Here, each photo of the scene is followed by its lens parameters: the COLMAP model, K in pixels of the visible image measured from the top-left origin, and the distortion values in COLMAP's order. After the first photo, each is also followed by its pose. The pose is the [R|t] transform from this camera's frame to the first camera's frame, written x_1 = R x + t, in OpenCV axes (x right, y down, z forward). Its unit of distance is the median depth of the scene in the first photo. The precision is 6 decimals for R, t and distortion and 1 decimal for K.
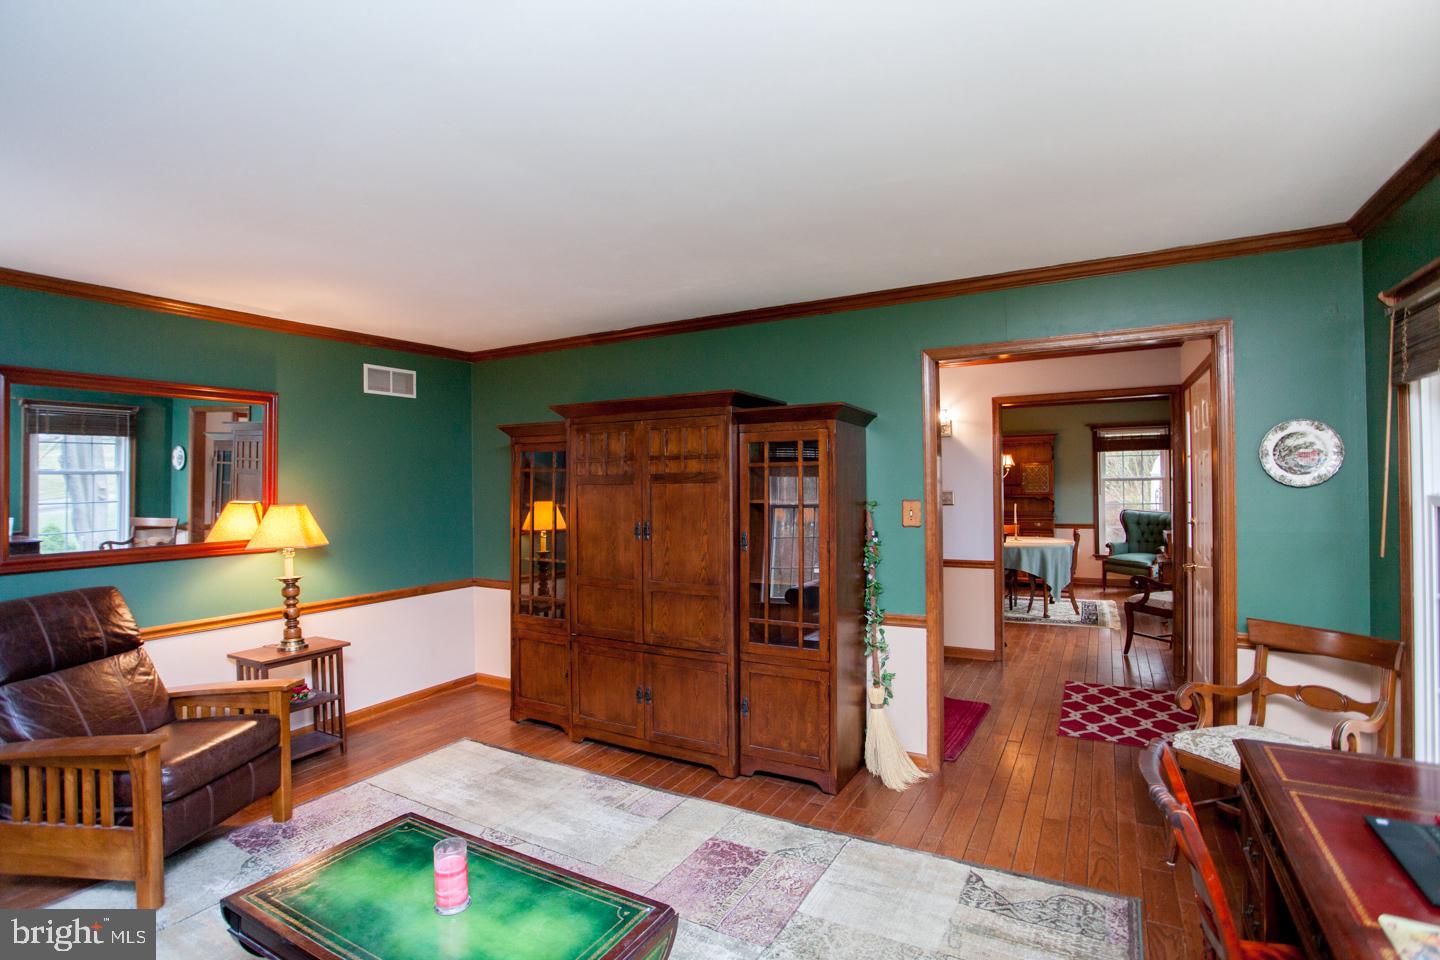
lens RADIAL K [[690.9, 0, 715.5], [0, 690.9, 494.1], [0, 0, 1]] dist [-0.066958, 0.022939]
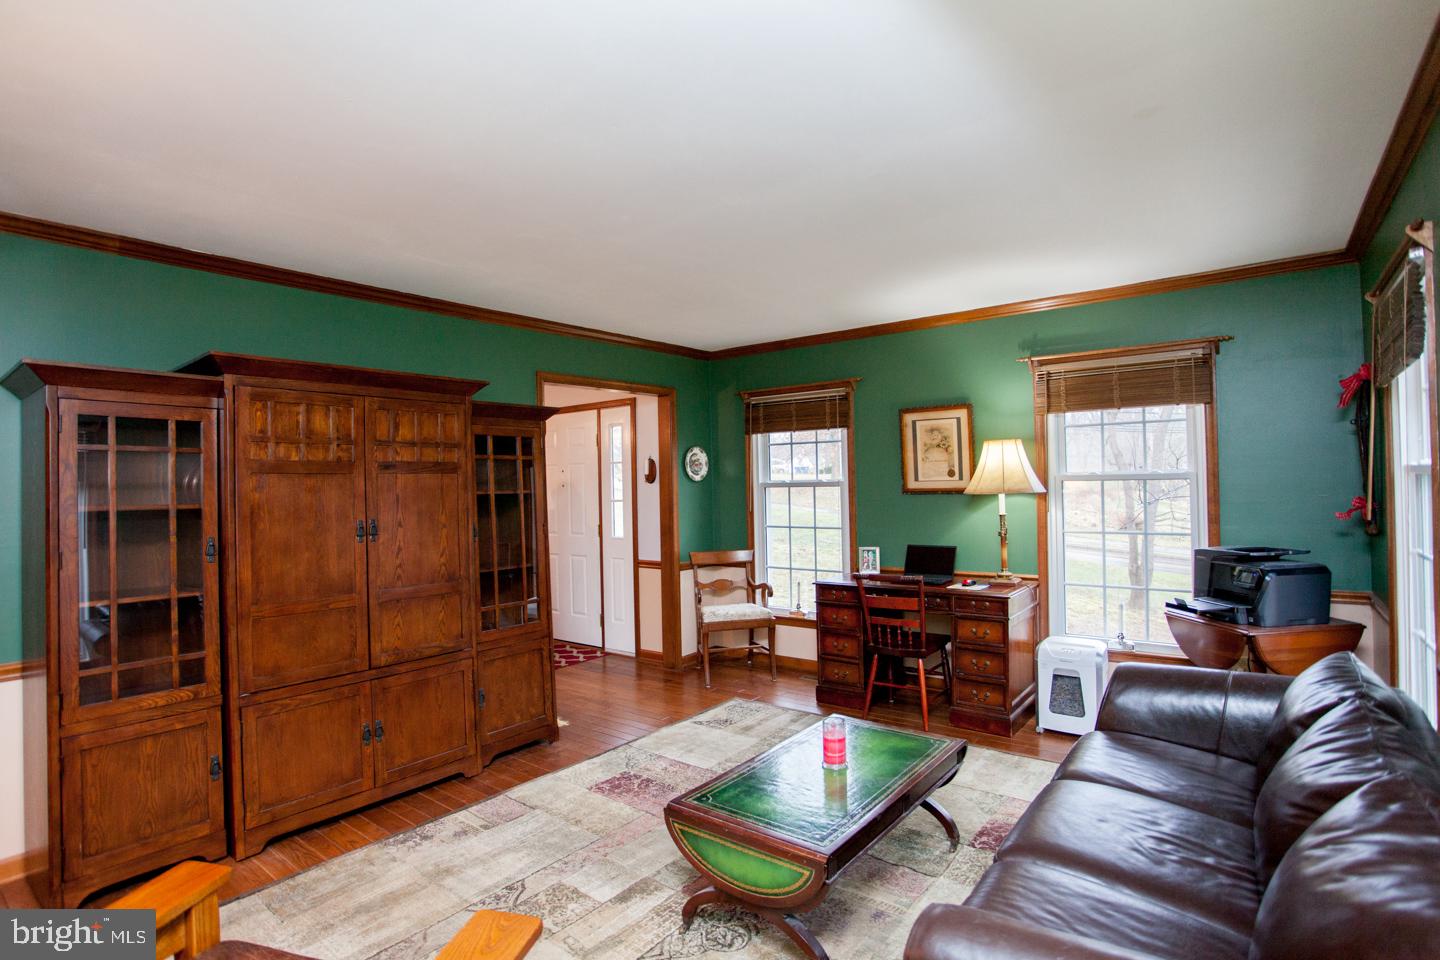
lens RADIAL K [[690.9, 0, 728.1], [0, 690.9, 480.9], [0, 0, 1]] dist [-0.066958, 0.022939]
pose [[0.155642, 0.016170, 0.987681, -0.849186], [0.033198, 0.999216, -0.021591, 0.026232], [-0.987256, 0.036150, 0.154983, 0.458178]]
